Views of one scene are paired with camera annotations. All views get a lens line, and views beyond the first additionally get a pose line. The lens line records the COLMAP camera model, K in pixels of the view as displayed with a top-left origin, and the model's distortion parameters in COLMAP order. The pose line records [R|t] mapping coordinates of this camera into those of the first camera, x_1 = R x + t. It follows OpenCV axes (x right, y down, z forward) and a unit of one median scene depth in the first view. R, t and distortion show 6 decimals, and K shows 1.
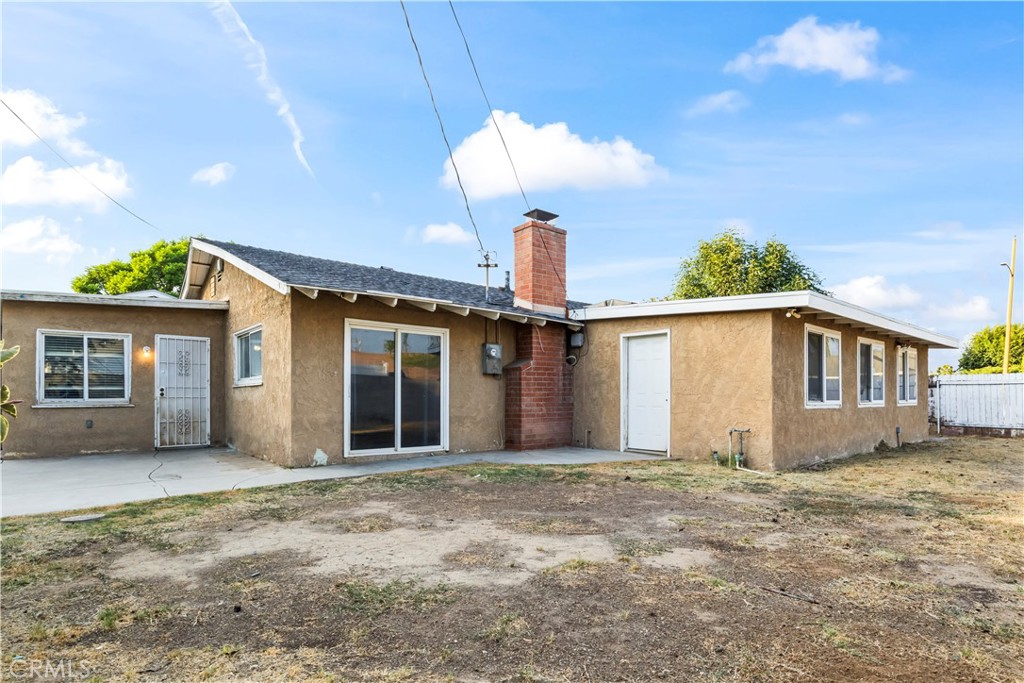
lens RADIAL K [[527.2, 0, 517.7], [0, 527.2, 396.8], [0, 0, 1]] dist [-0.009208, 0.001915]
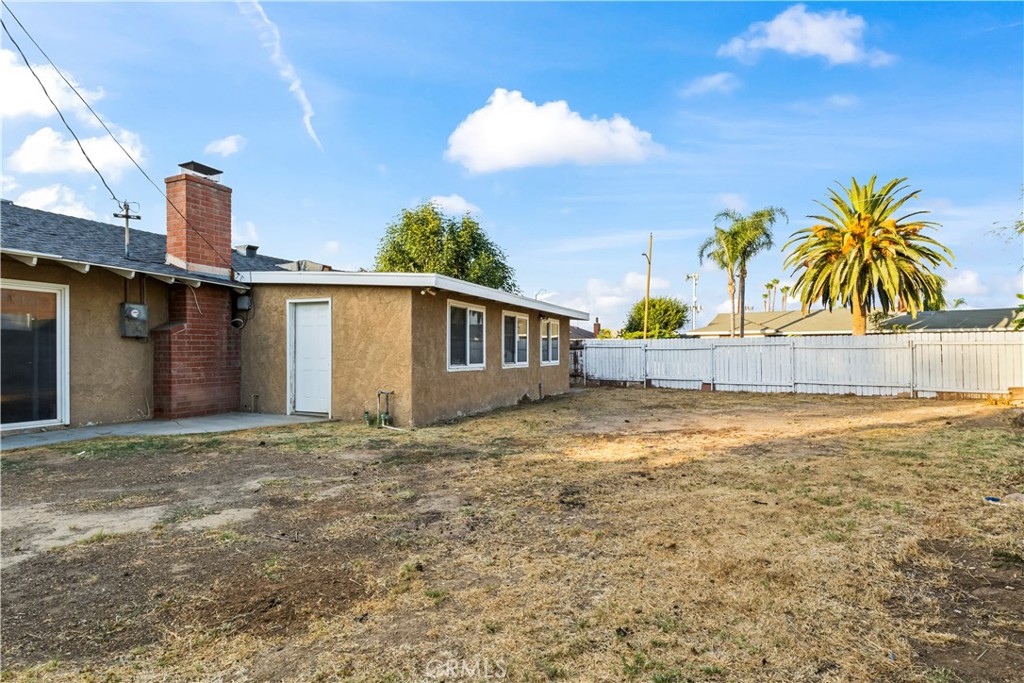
lens RADIAL K [[527.2, 0, 524.4], [0, 527.2, 359.3], [0, 0, 1]] dist [-0.009208, 0.001915]
pose [[0.893047, -0.004406, 0.449942, 0.153441], [-0.003108, 0.999868, 0.015959, -0.022389], [-0.449953, -0.015651, 0.892915, -0.118714]]
